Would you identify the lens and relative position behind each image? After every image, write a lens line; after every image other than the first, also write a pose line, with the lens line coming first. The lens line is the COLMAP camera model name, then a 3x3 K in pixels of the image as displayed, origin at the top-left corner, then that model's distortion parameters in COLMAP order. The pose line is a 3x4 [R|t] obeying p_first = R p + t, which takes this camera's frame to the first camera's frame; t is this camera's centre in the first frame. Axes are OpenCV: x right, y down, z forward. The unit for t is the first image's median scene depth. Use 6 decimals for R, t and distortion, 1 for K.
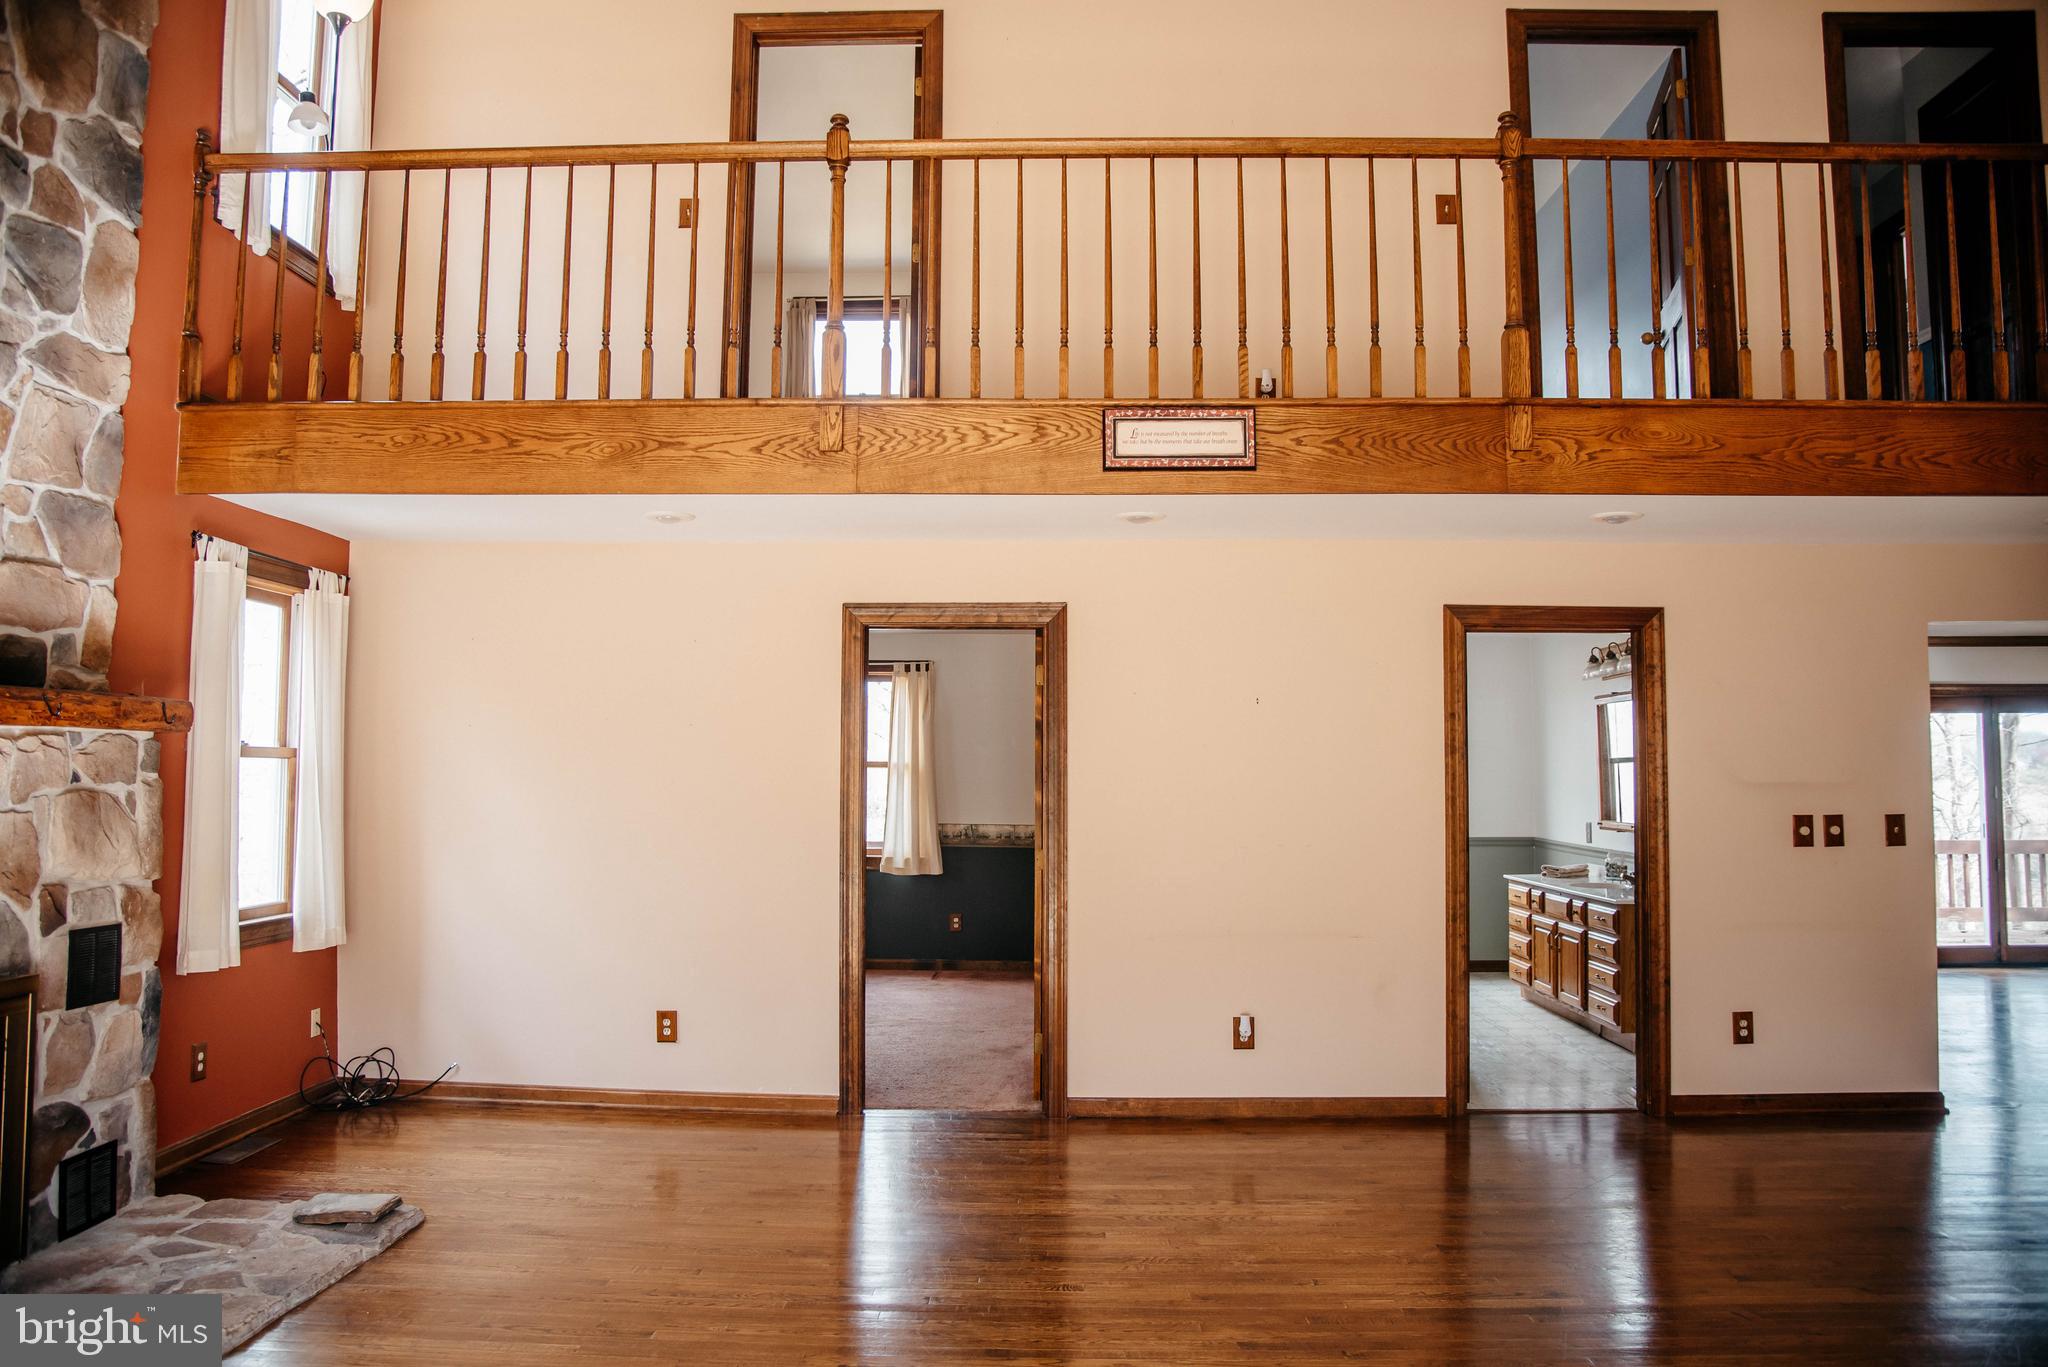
lens RADIAL K [[1442.3, 0, 1024.0], [0, 1442.3, 683.5], [0, 0, 1]] dist [-0.116360, 0.066367]
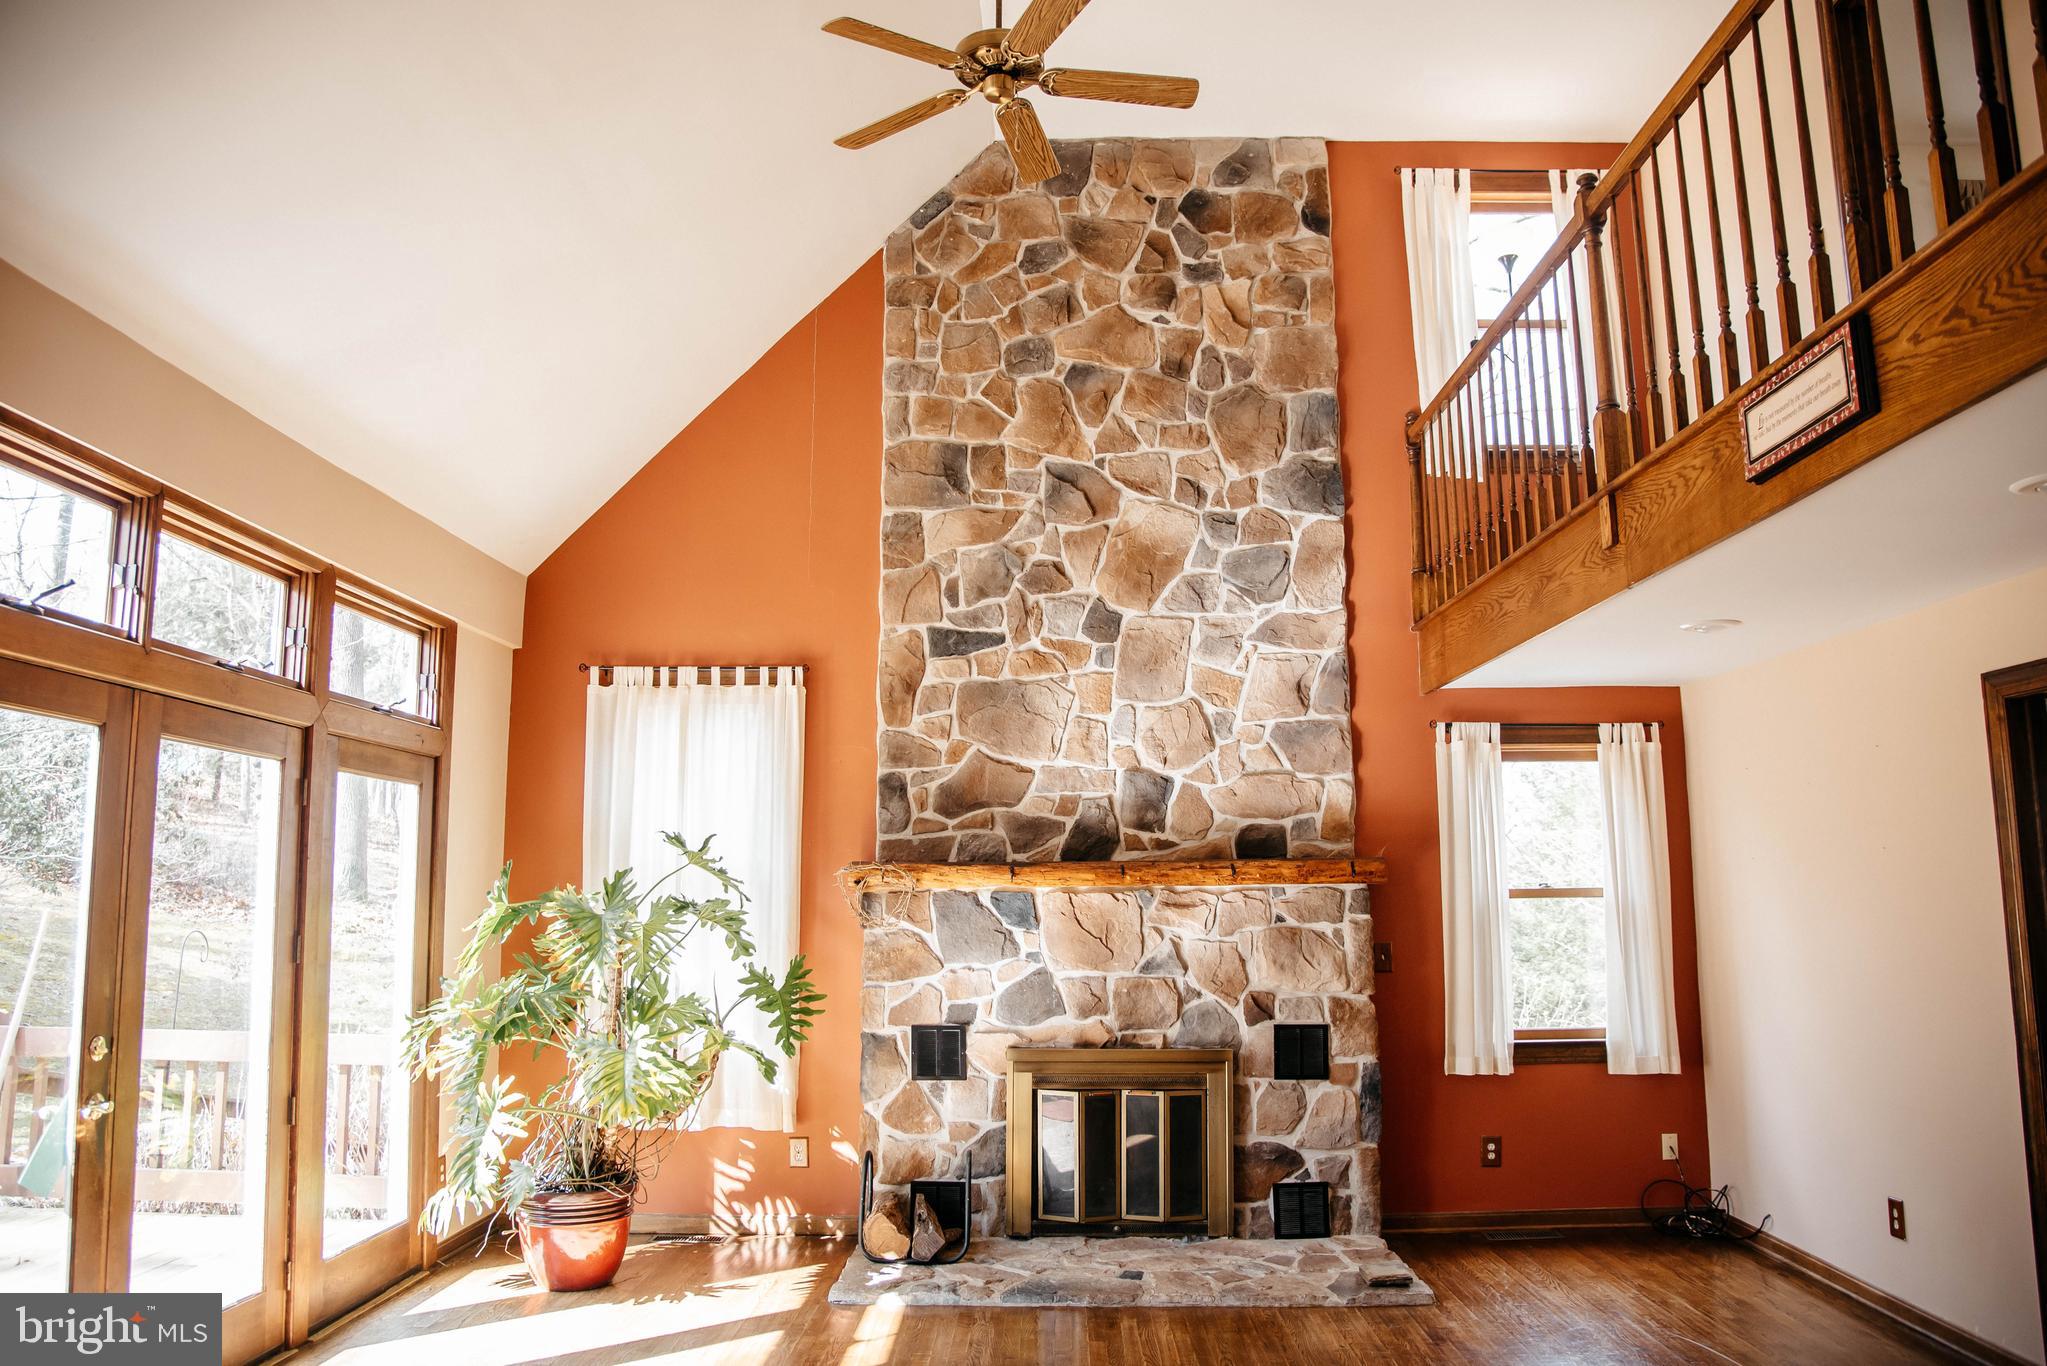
lens RADIAL K [[1441.6, 0, 1023.5], [0, 1441.6, 683.0], [0, 0, 1]] dist [-0.116360, 0.066367]
pose [[-0.009211, -0.146897, -0.989109, 0.763344], [0.065847, 0.986915, -0.147184, 0.024650], [0.997787, -0.066486, 0.000582, 0.679595]]
